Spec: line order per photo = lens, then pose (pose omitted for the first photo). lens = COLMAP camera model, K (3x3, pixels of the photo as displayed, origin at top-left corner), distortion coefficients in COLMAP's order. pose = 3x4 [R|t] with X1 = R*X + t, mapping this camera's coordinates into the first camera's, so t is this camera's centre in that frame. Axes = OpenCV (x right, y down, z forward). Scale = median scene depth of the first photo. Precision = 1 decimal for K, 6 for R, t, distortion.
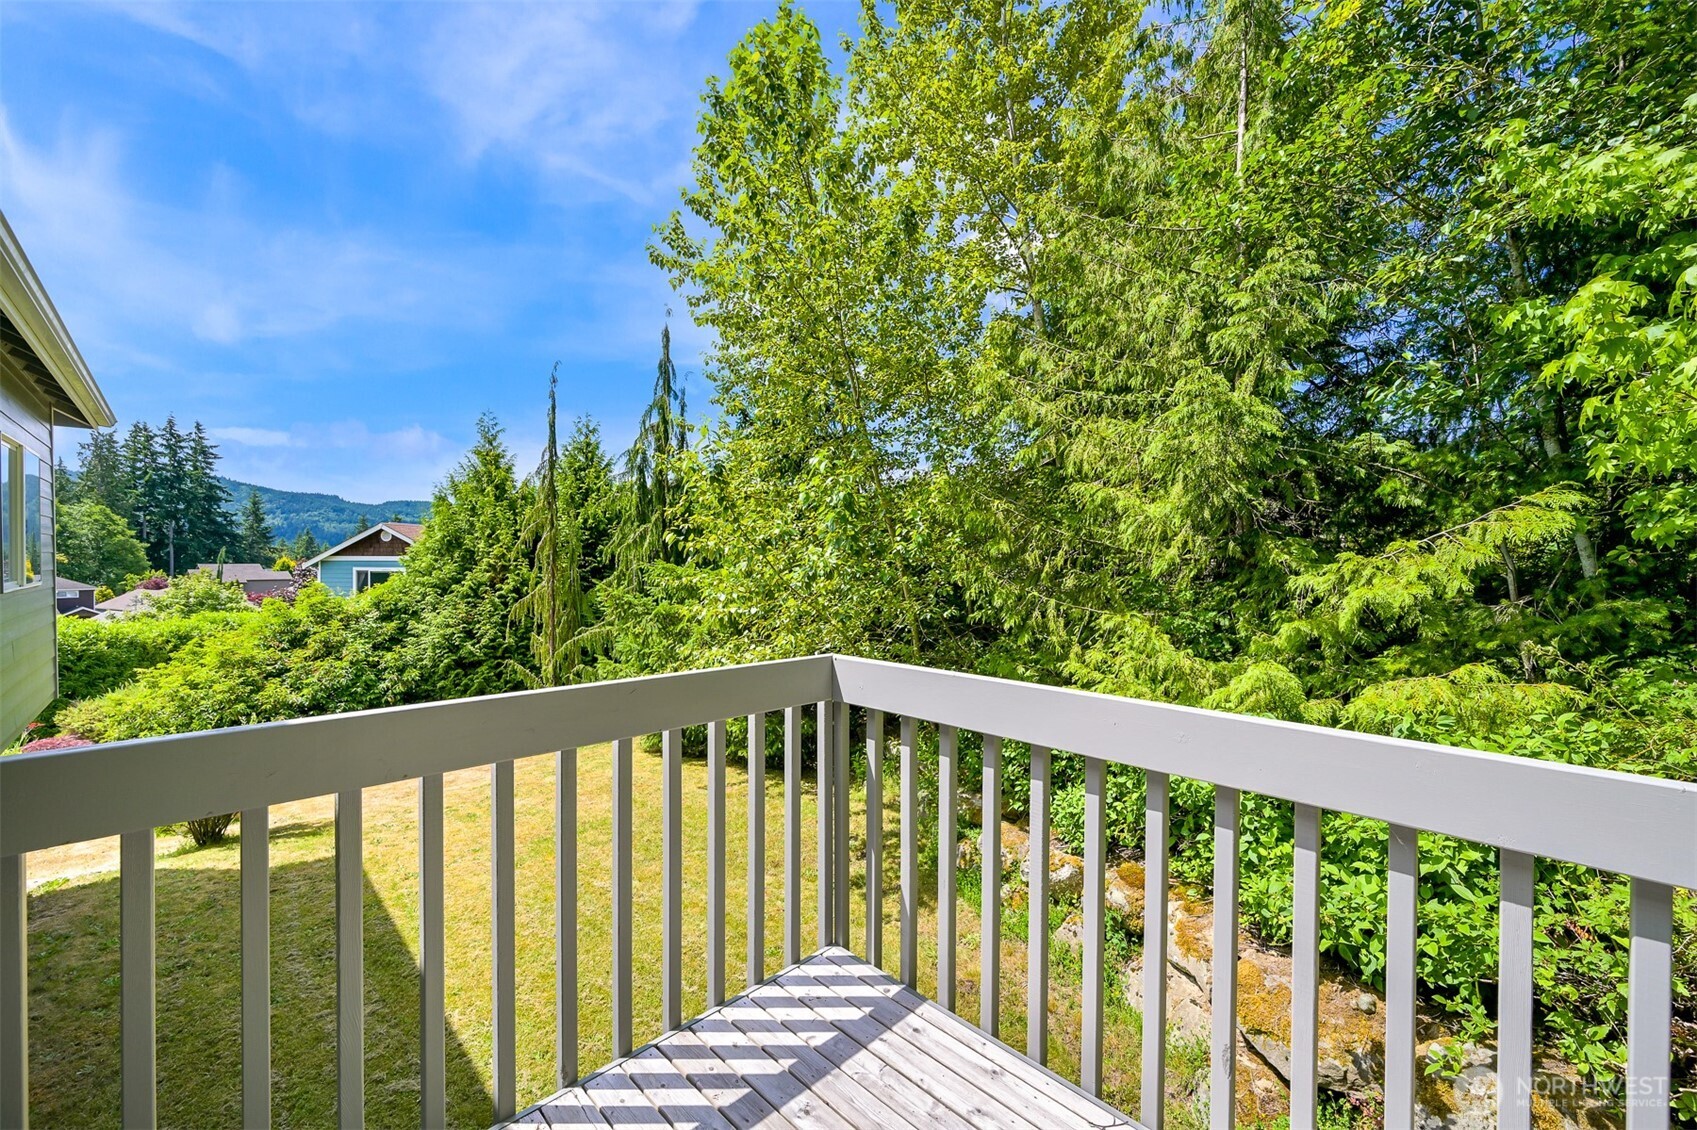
lens RADIAL K [[664.2, 0, 847.4], [0, 664.2, 572.4], [0, 0, 1]] dist [-0.000758, -0.000126]
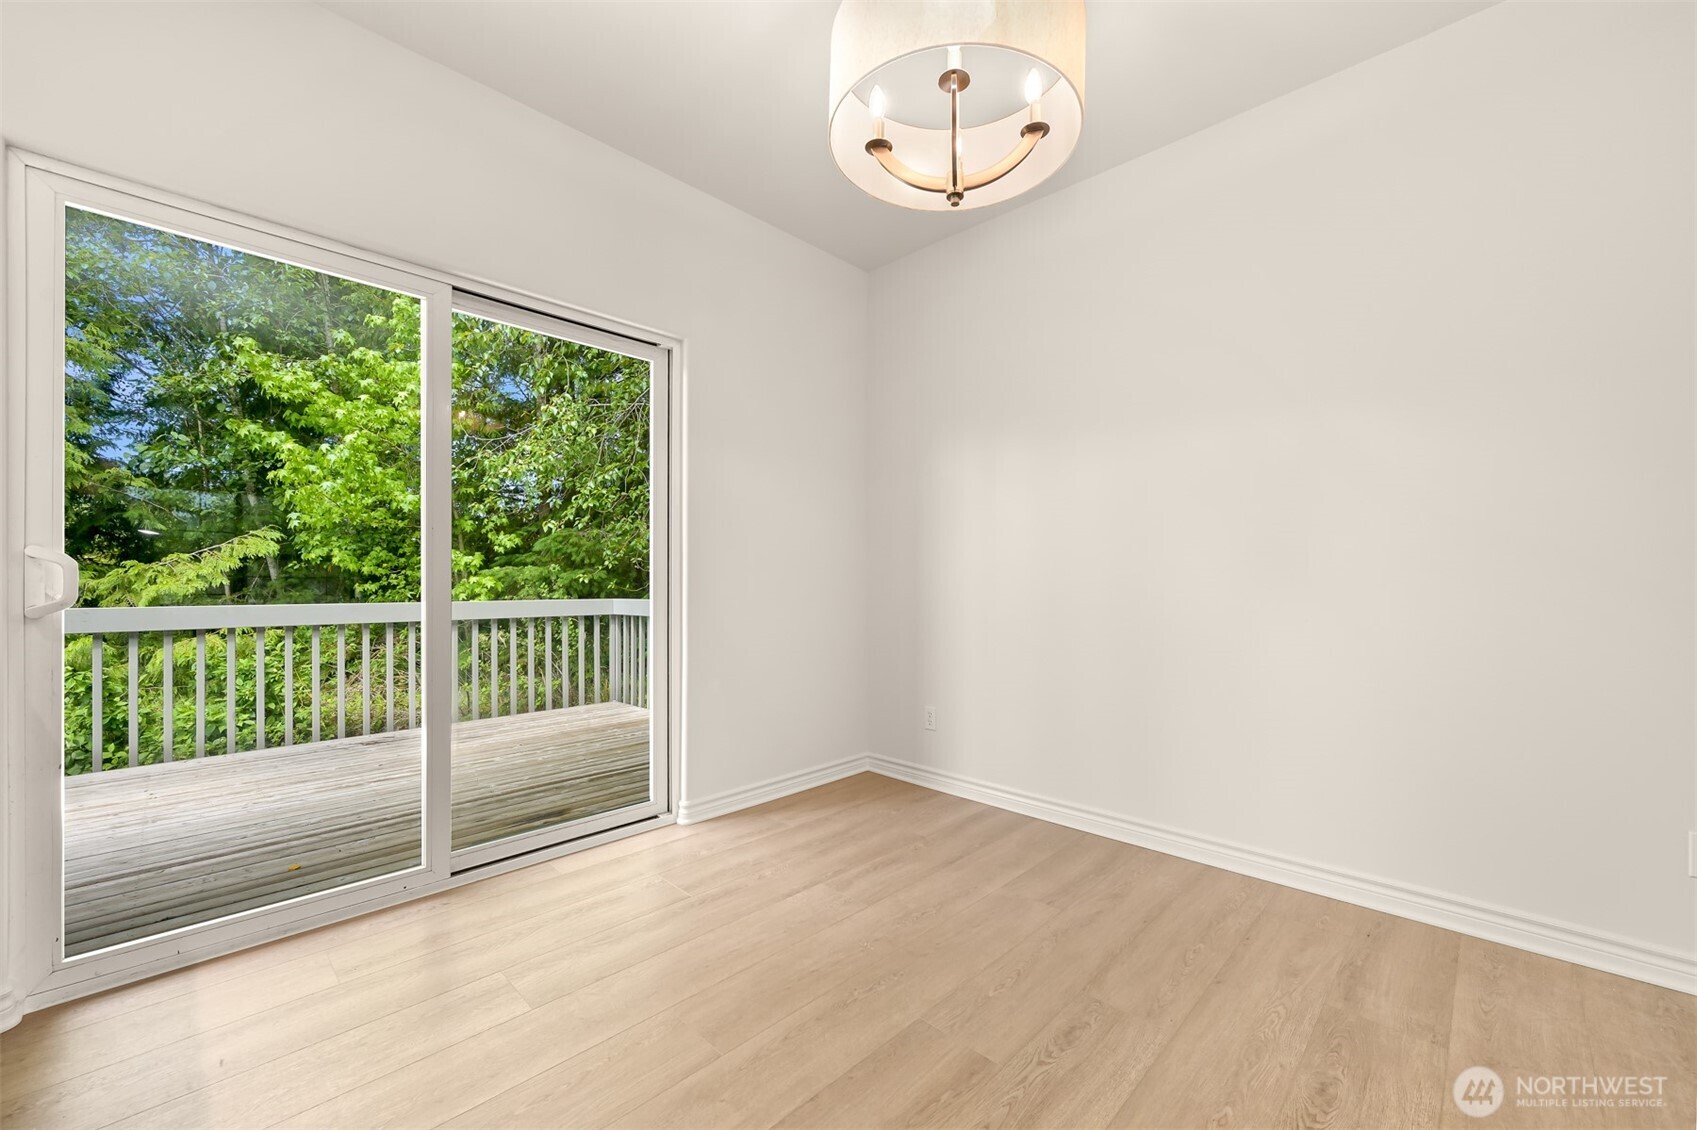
lens RADIAL K [[664.2, 0, 845.9], [0, 664.2, 582.8], [0, 0, 1]] dist [-0.000758, -0.000126]
pose [[-0.014776, -0.007718, 0.999861, -0.228391], [0.020586, 0.999756, 0.008022, 0.012270], [-0.999679, 0.020701, -0.014614, -0.166301]]
